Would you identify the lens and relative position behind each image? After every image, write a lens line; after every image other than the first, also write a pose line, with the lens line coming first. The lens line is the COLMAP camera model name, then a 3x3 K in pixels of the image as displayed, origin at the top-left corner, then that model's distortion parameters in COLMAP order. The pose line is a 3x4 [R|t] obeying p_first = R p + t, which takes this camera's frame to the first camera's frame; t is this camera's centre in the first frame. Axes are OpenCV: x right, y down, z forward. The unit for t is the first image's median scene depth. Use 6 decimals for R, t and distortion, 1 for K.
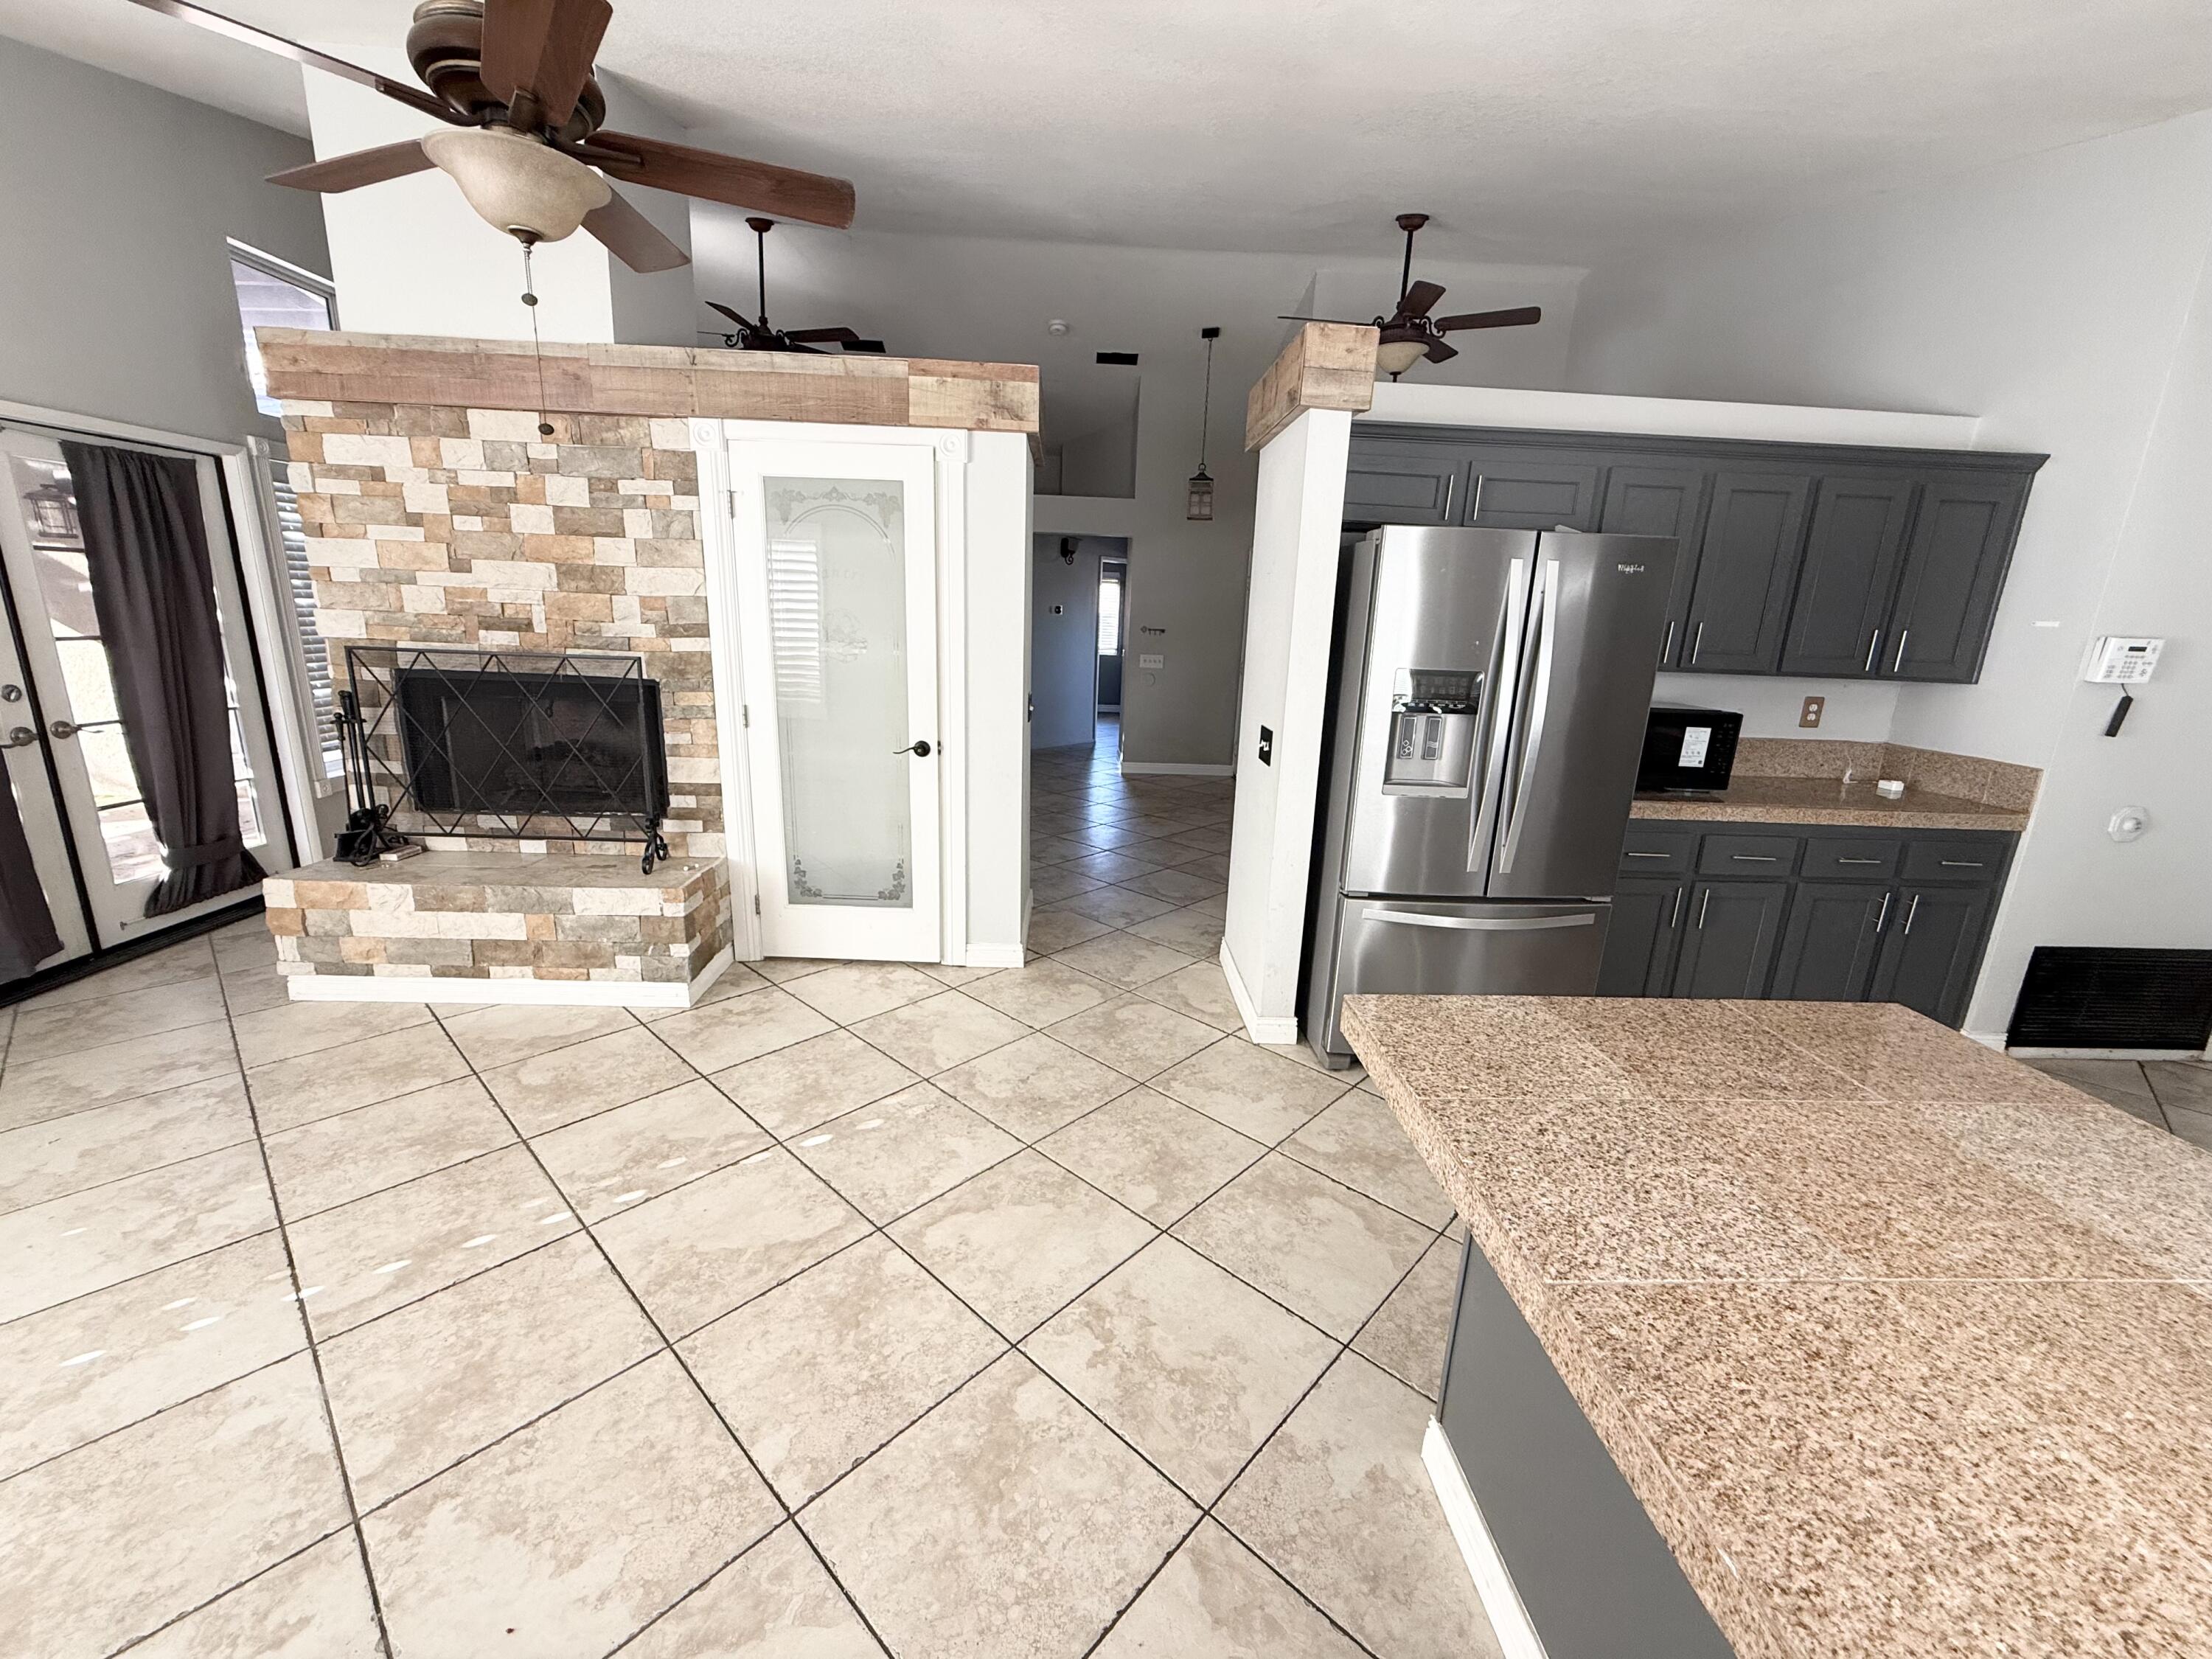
lens RADIAL K [[878.7, 0, 1106.0], [0, 878.7, 827.2], [0, 0, 1]] dist [-0.000417, 0.000092]
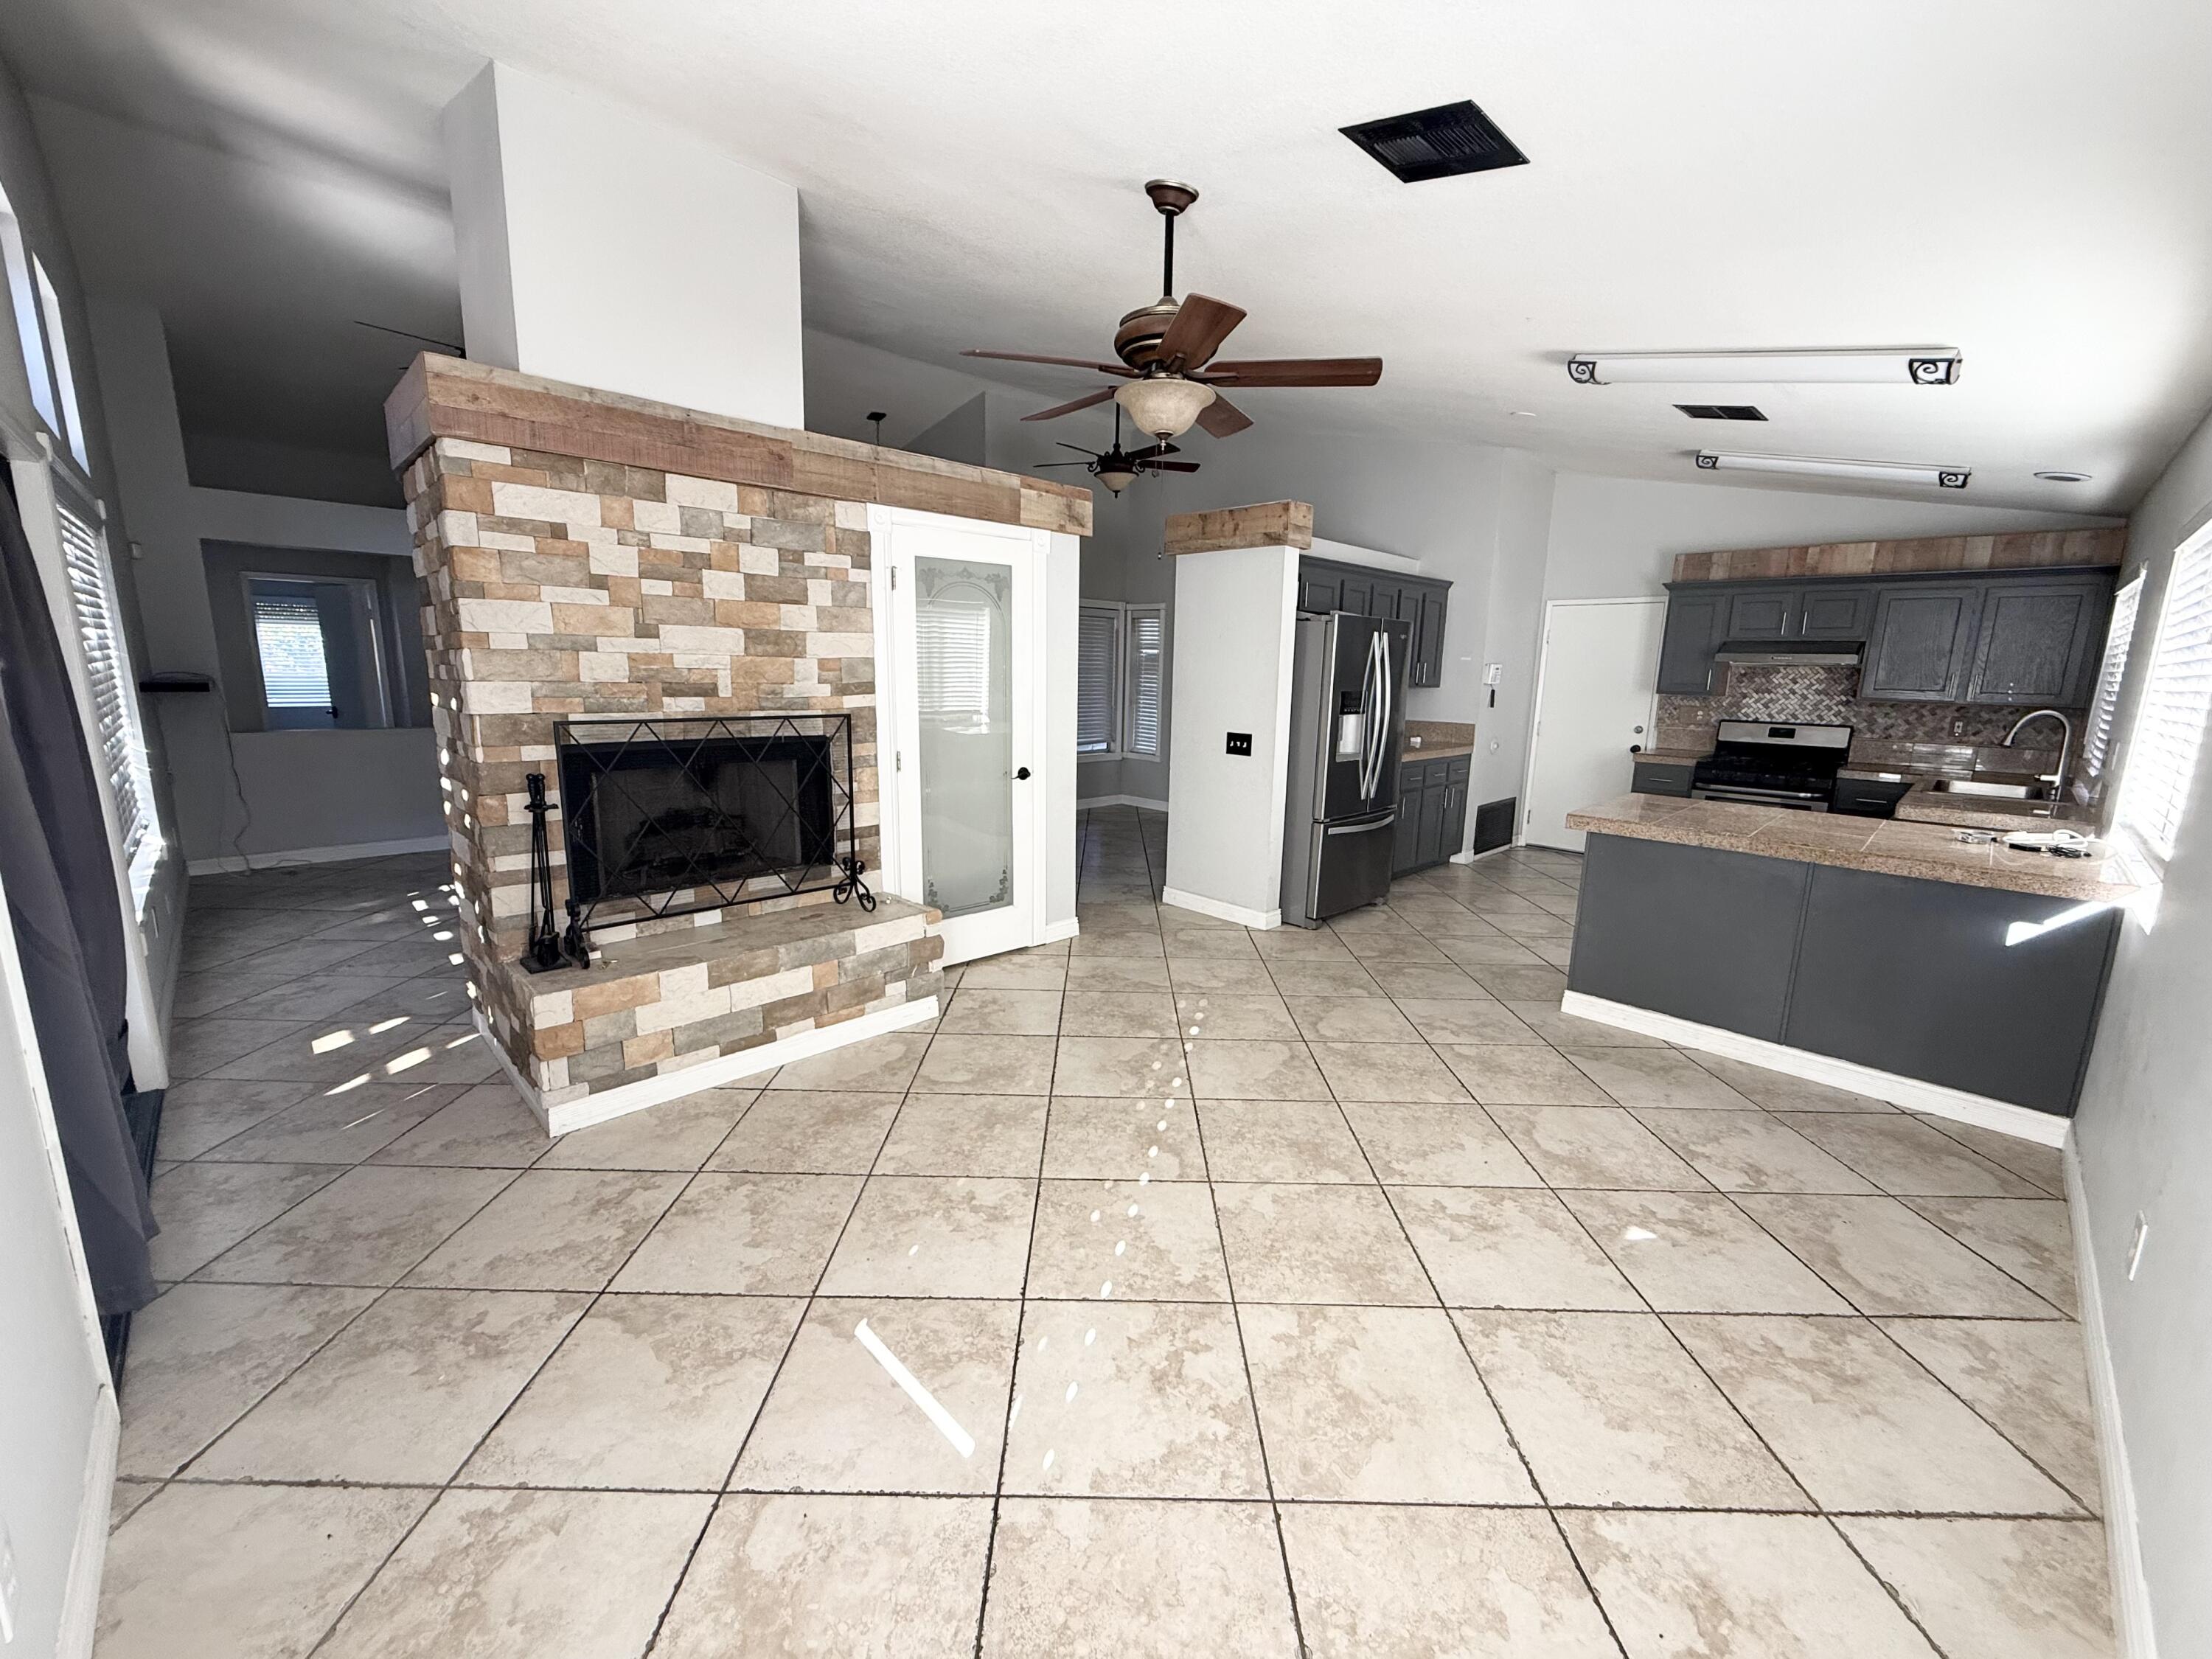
lens RADIAL K [[878.7, 0, 1106.0], [0, 878.7, 827.2], [0, 0, 1]] dist [-0.000417, 0.000092]
pose [[0.736074, -0.146948, 0.660759, -1.048531], [0.170383, 0.984944, 0.029241, -0.032654], [-0.655107, 0.091059, 0.750029, -0.017633]]
